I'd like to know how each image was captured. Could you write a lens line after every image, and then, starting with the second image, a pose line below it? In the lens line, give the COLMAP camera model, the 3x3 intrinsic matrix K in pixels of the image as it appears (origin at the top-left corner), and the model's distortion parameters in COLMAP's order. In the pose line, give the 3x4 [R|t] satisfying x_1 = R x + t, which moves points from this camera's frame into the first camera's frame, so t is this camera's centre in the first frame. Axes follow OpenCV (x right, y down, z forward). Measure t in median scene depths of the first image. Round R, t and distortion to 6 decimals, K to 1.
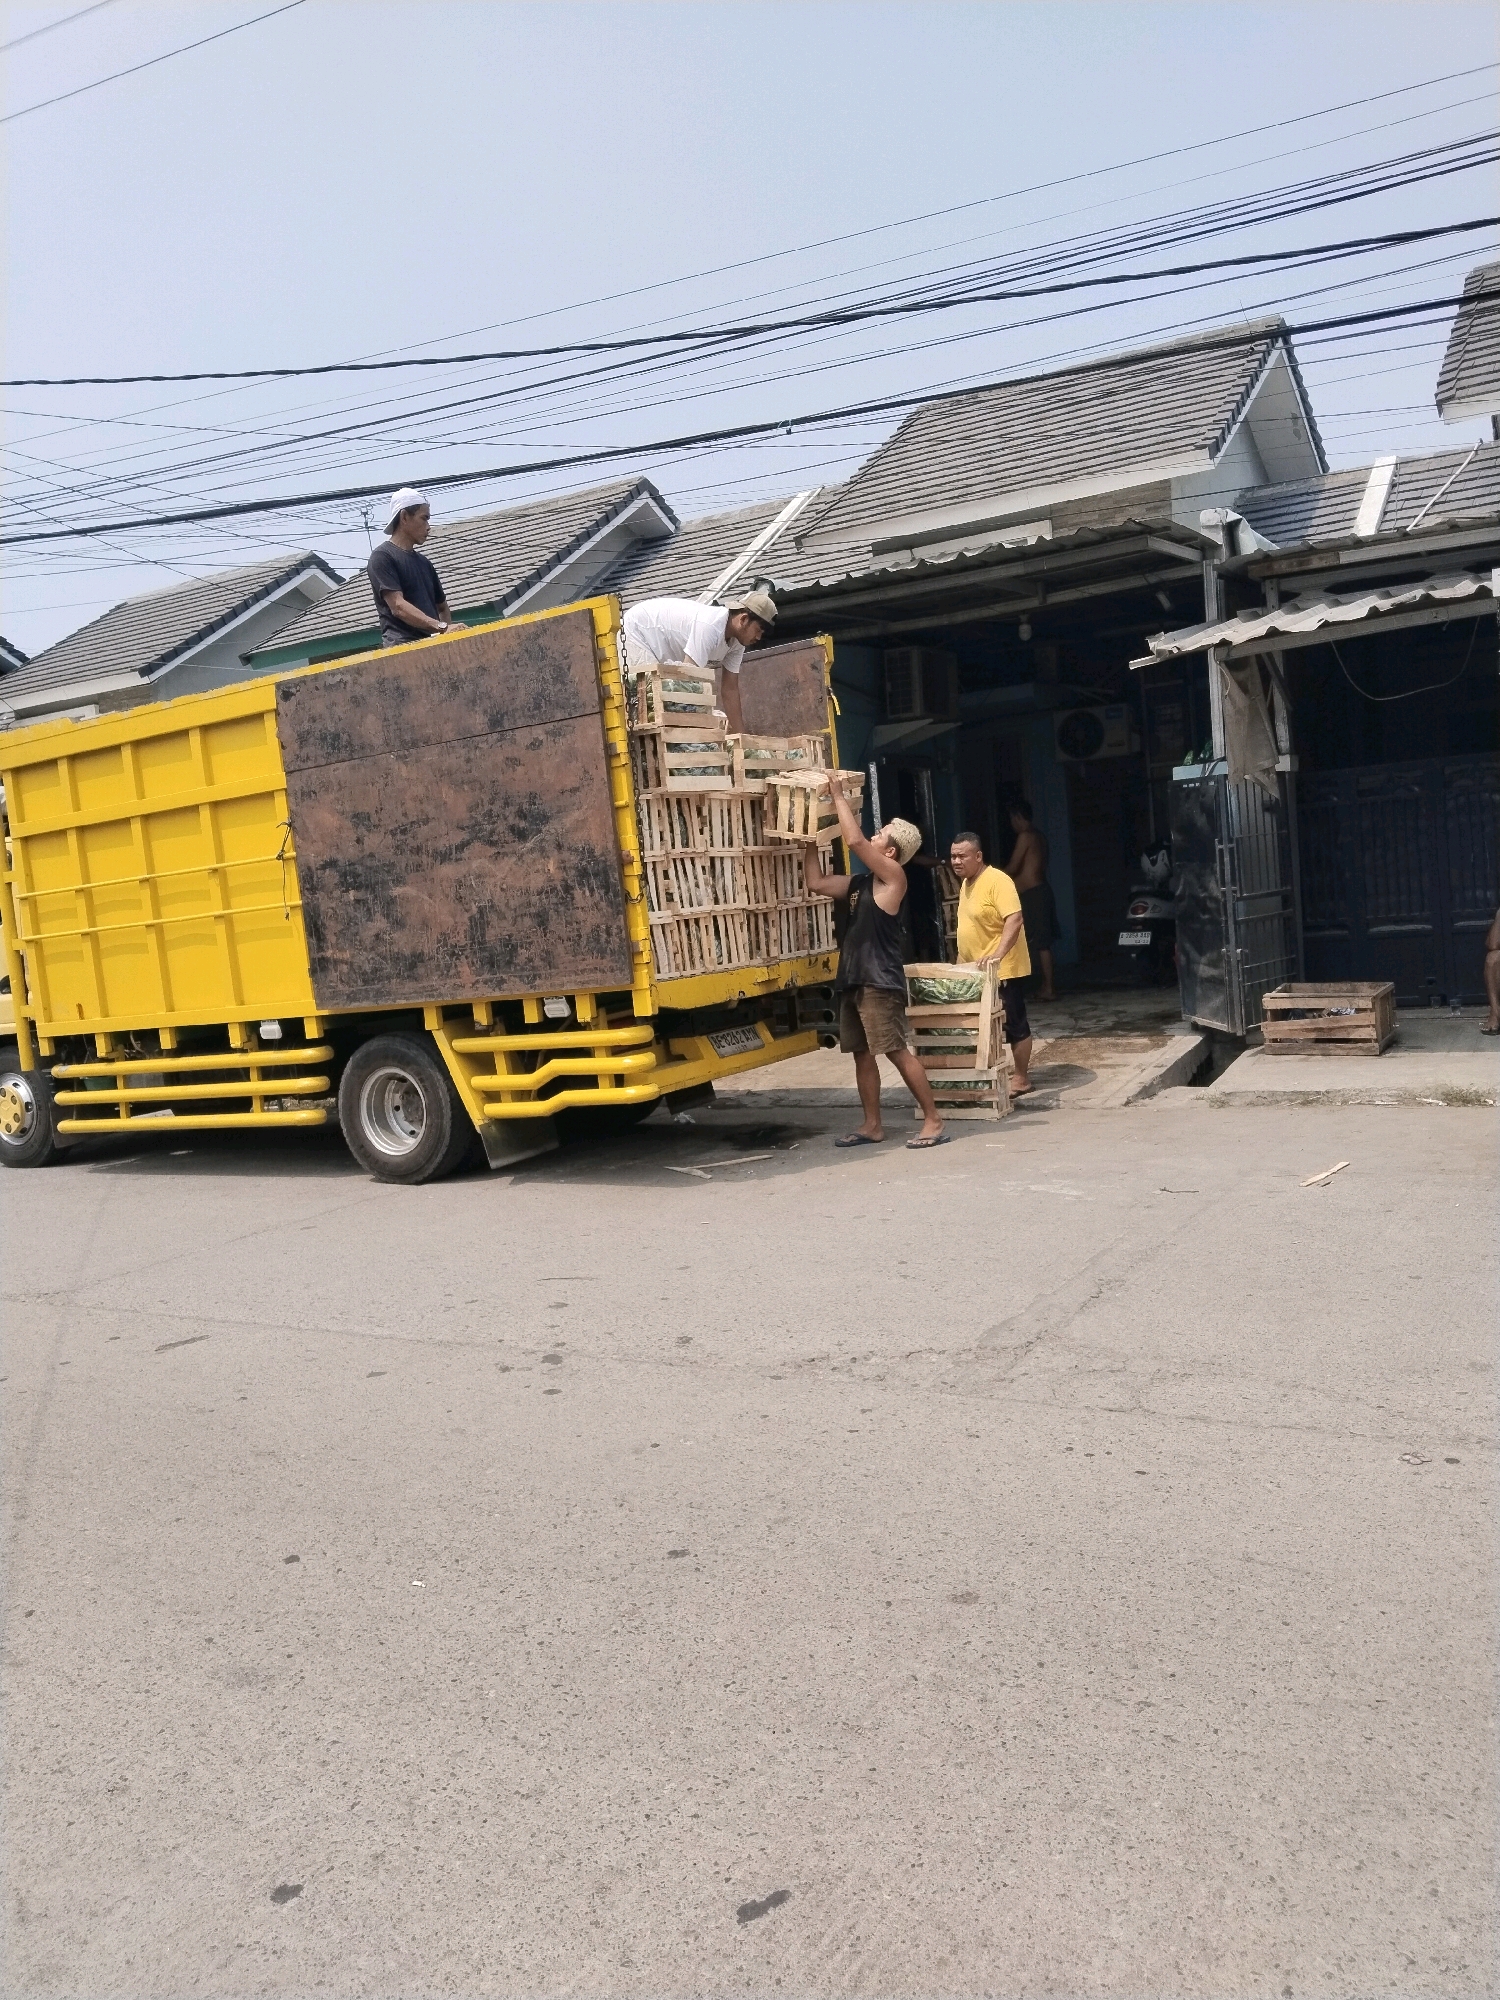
lens RADIAL K [[1519.6, 0, 750.0], [0, 1519.6, 1000.0], [0, 0, 1]] dist [0.102149, -0.233480]
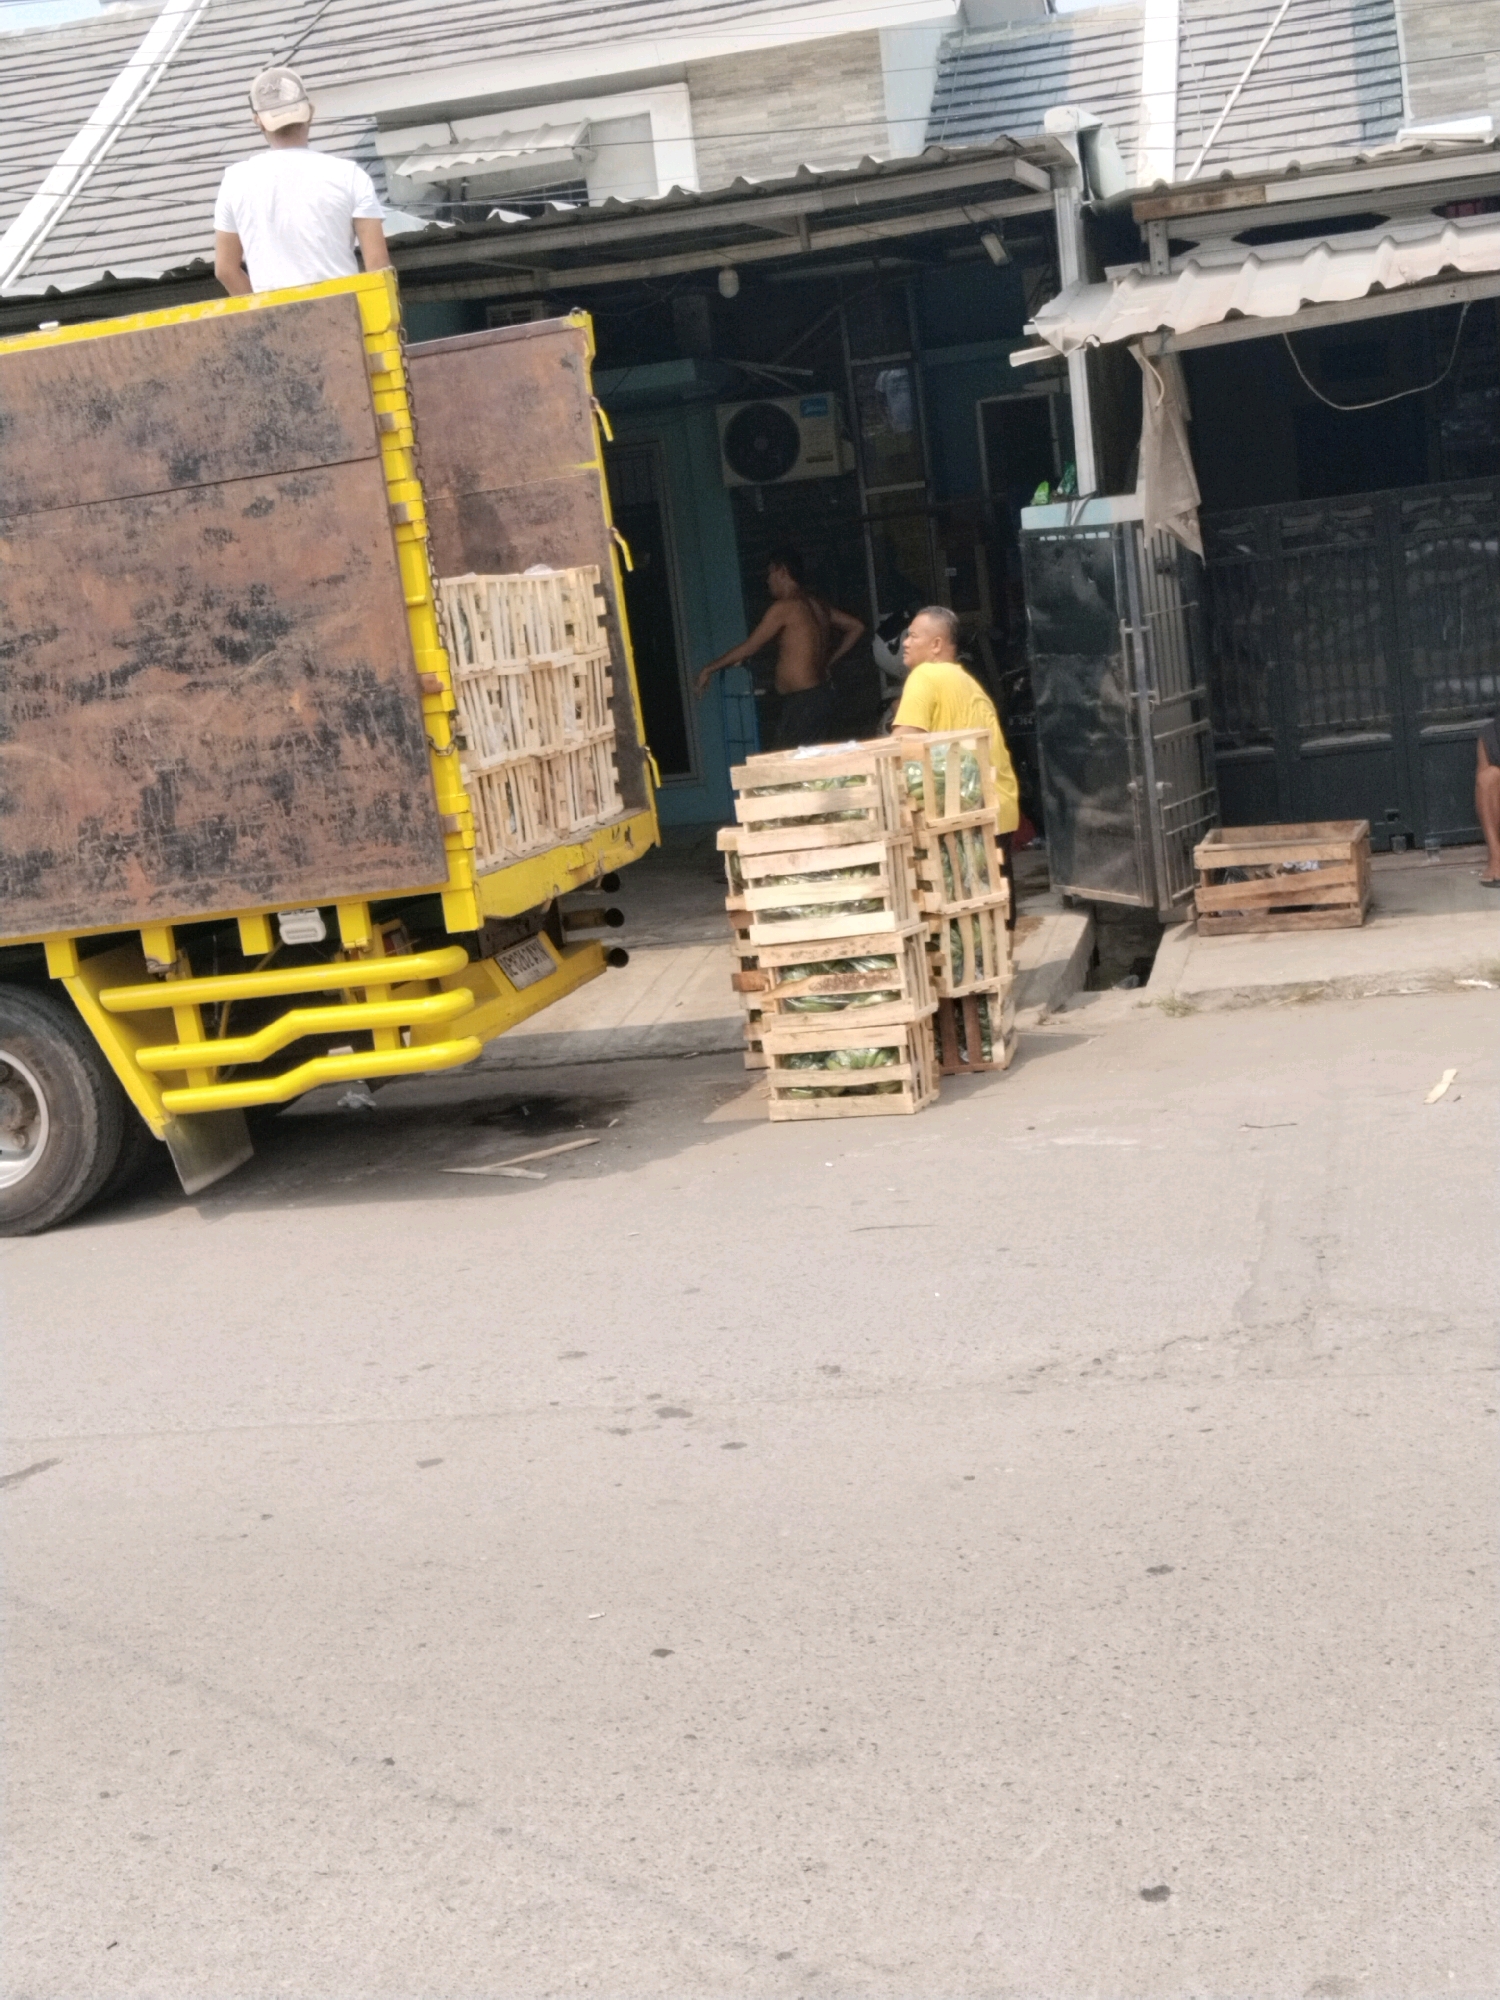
lens RADIAL K [[2742.3, 0, 750.0], [0, 2742.3, 1000.0], [0, 0, 1]] dist [0.092547, -0.122958]
pose [[0.953289, -0.070157, 0.293801, -0.285443], [0.058224, 0.997091, 0.049178, -0.010154], [-0.296396, -0.029774, 0.954601, -0.137388]]
